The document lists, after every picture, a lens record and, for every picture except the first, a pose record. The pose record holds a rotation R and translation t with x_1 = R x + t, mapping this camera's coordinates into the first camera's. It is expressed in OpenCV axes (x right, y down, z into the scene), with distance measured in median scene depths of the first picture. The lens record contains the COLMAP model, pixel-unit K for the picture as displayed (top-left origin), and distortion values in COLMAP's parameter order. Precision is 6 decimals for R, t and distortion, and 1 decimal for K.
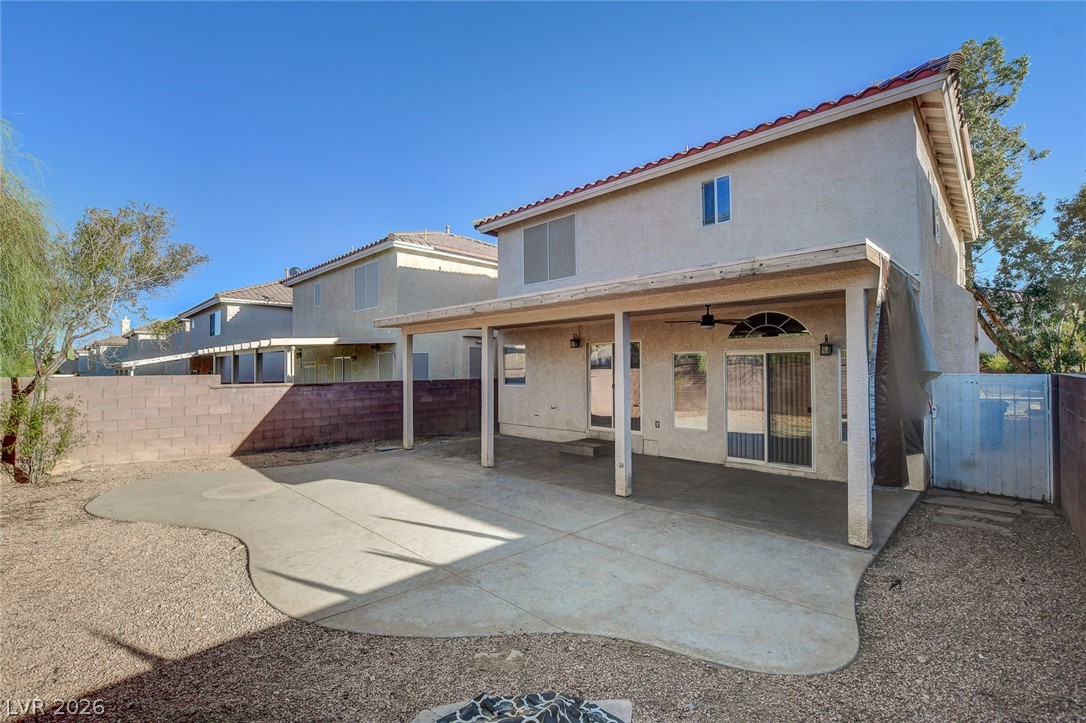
lens RADIAL K [[475.7, 0, 540.8], [0, 475.7, 364.9], [0, 0, 1]] dist [-0.019907, 0.001000]
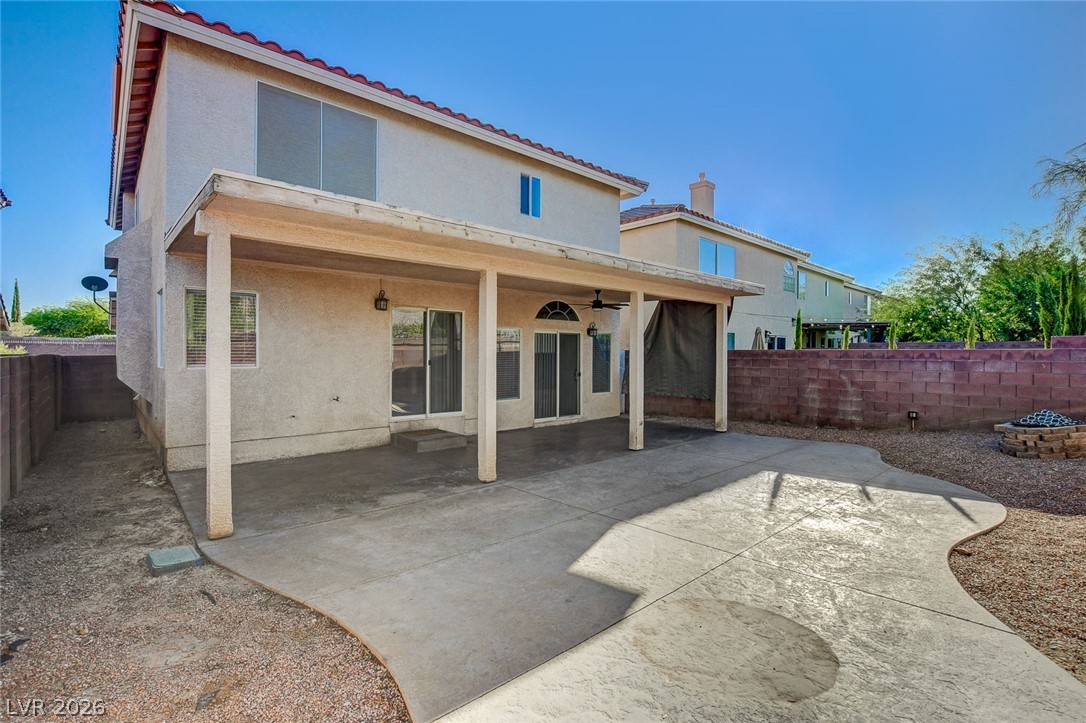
lens RADIAL K [[475.7, 0, 540.8], [0, 475.7, 364.9], [0, 0, 1]] dist [-0.019907, 0.001000]
pose [[0.085036, -0.018829, 0.996200, -0.755081], [-0.014937, 0.999685, 0.020170, 0.033863], [-0.996266, -0.016595, 0.084728, 0.862304]]
